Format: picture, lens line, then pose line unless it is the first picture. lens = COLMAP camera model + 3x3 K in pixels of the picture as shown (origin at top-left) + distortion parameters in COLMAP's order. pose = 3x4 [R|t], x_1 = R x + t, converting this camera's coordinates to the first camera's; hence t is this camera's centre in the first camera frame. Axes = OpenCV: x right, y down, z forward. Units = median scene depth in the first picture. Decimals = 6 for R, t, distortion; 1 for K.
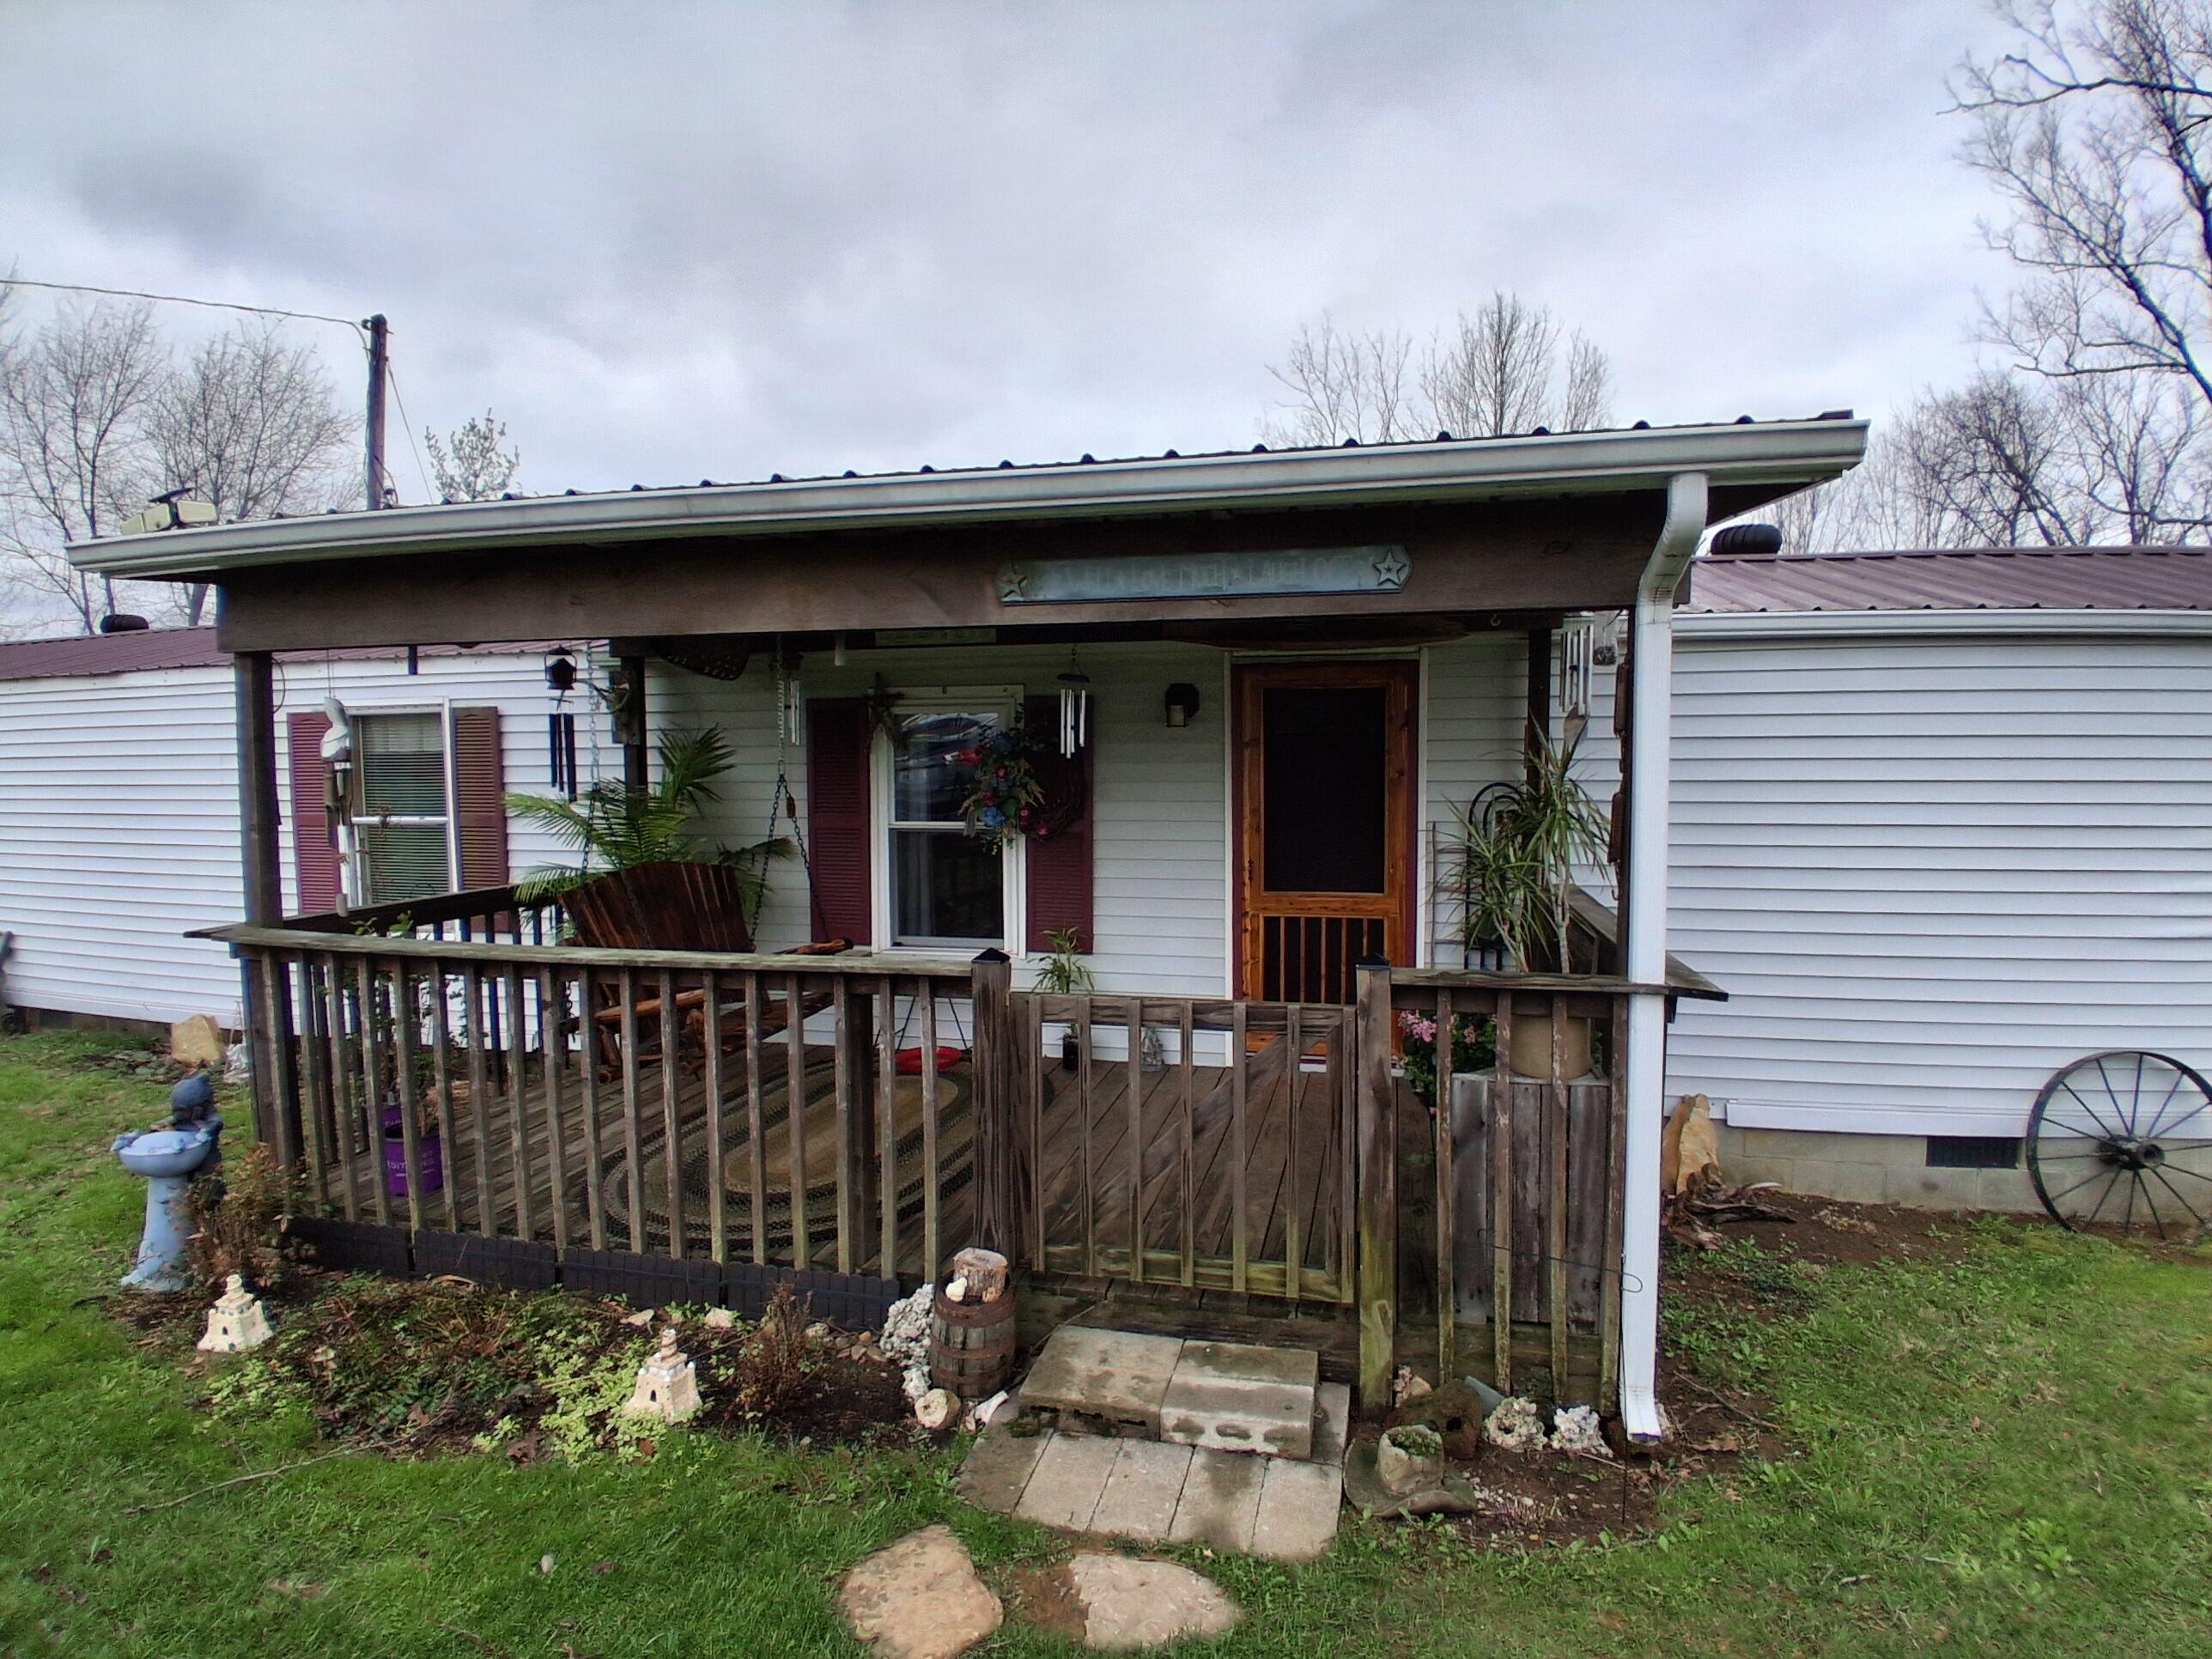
lens RADIAL K [[1102.0, 0, 1099.6], [0, 1102.0, 823.9], [0, 0, 1]] dist [-0.037218, -0.005167]
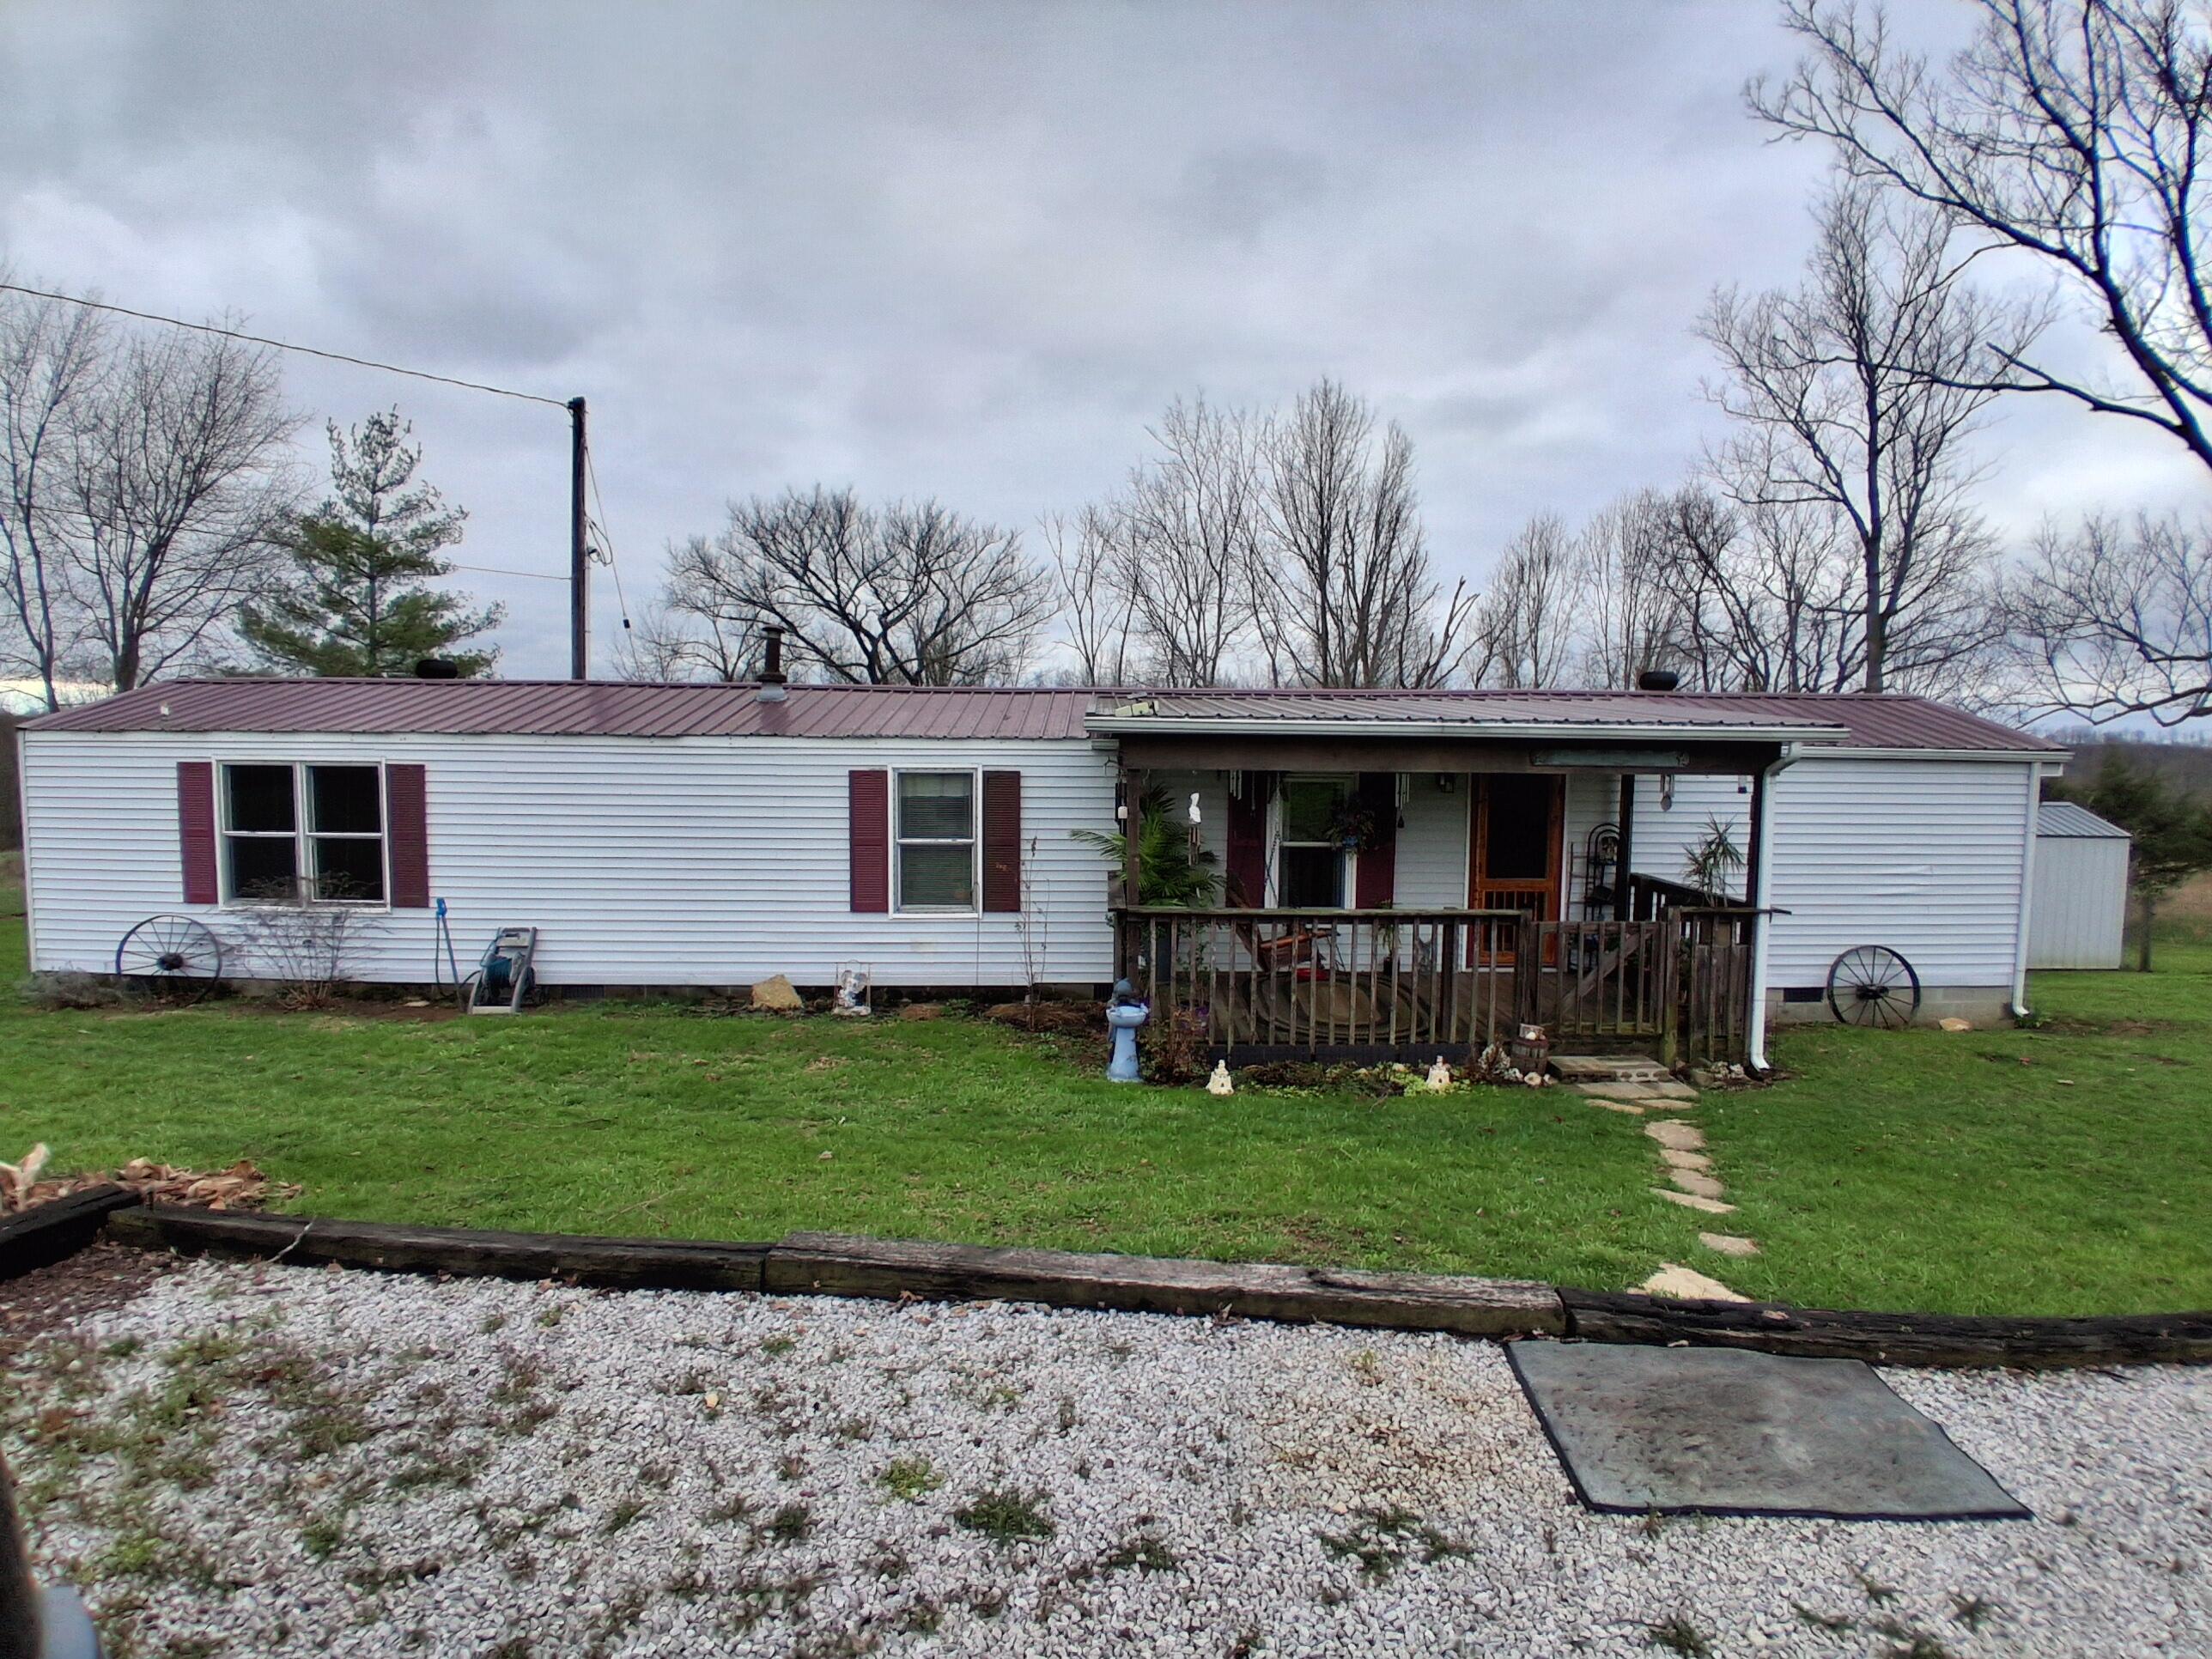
lens RADIAL K [[1102.0, 0, 1107.9], [0, 1102.0, 830.0], [0, 0, 1]] dist [-0.037218, -0.005167]
pose [[0.972211, -0.007505, 0.233986, -1.020331], [0.002967, 0.999801, 0.019742, -0.066939], [-0.234088, -0.018499, 0.972039, -0.754098]]
